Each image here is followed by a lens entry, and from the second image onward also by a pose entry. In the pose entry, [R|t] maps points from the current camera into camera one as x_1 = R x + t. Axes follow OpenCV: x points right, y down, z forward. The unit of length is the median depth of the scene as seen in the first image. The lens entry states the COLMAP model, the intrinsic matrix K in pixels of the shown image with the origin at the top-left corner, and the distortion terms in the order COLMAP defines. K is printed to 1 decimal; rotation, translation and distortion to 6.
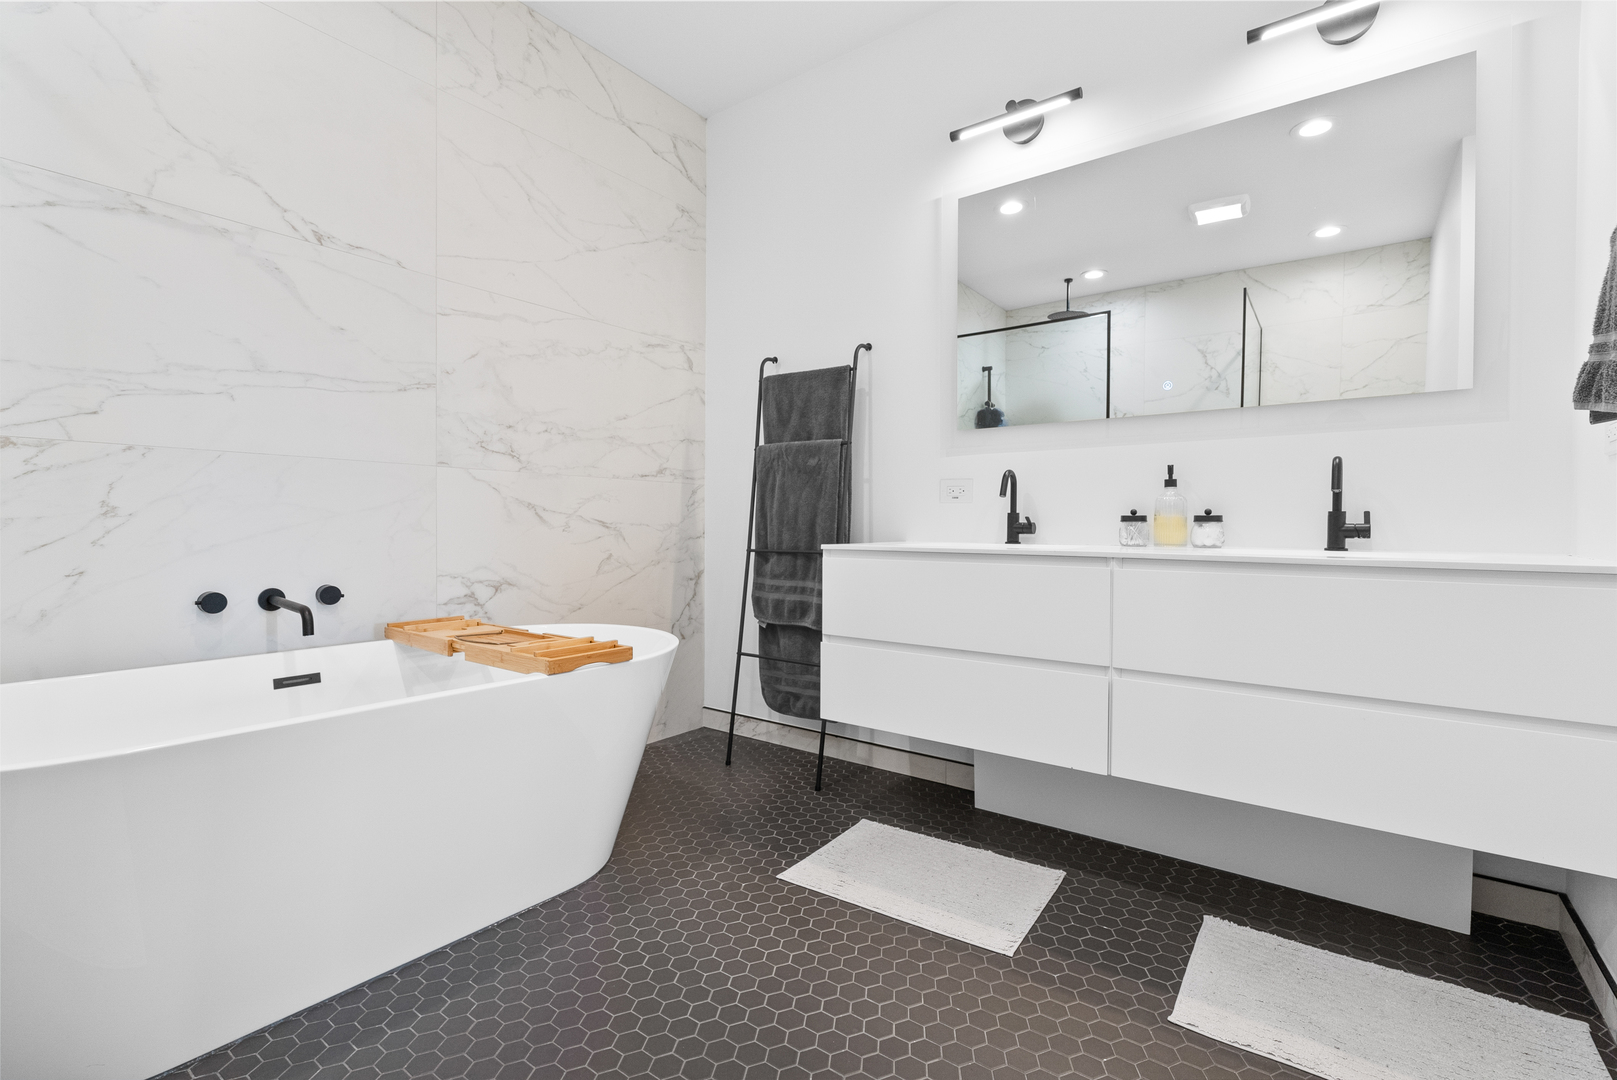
lens RADIAL K [[729.7, 0, 803.5], [0, 729.7, 536.6], [0, 0, 1]] dist [-0.006944, 0.000849]
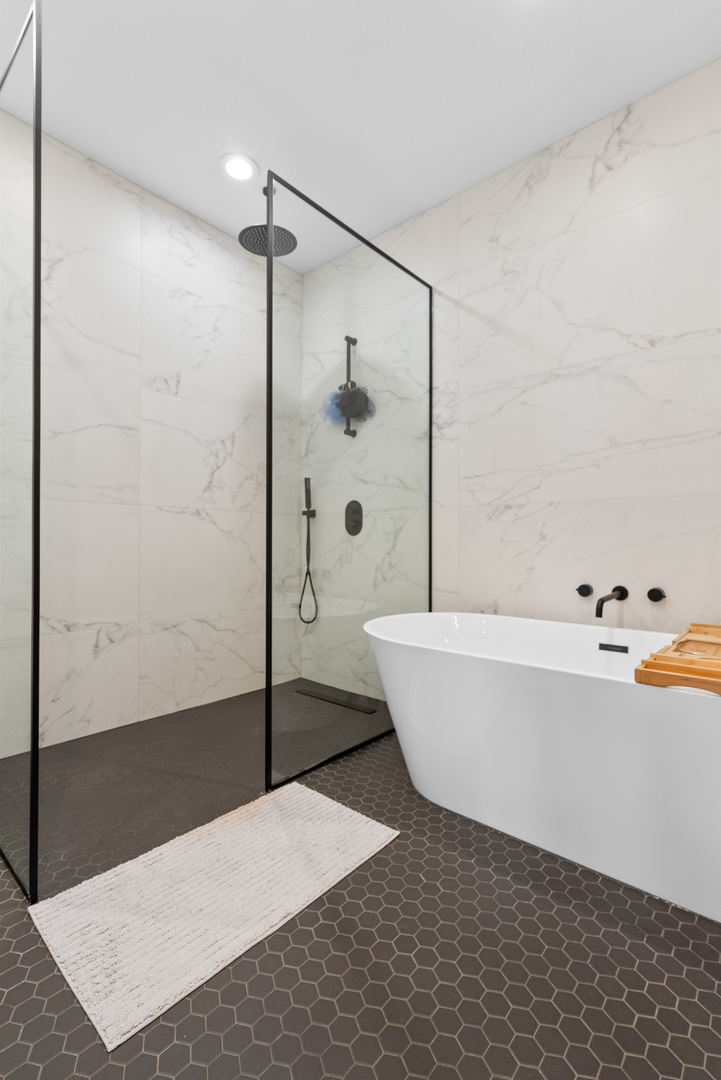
lens RADIAL K [[487.4, 0, 360.5], [0, 487.4, 540.0], [0, 0, 1]] dist [-0.006944, 0.000849]
pose [[-0.069221, -0.010092, -0.997550, 0.377490], [-0.019294, 0.999775, -0.008775, -0.006874], [0.997415, 0.018639, -0.069400, 0.597316]]
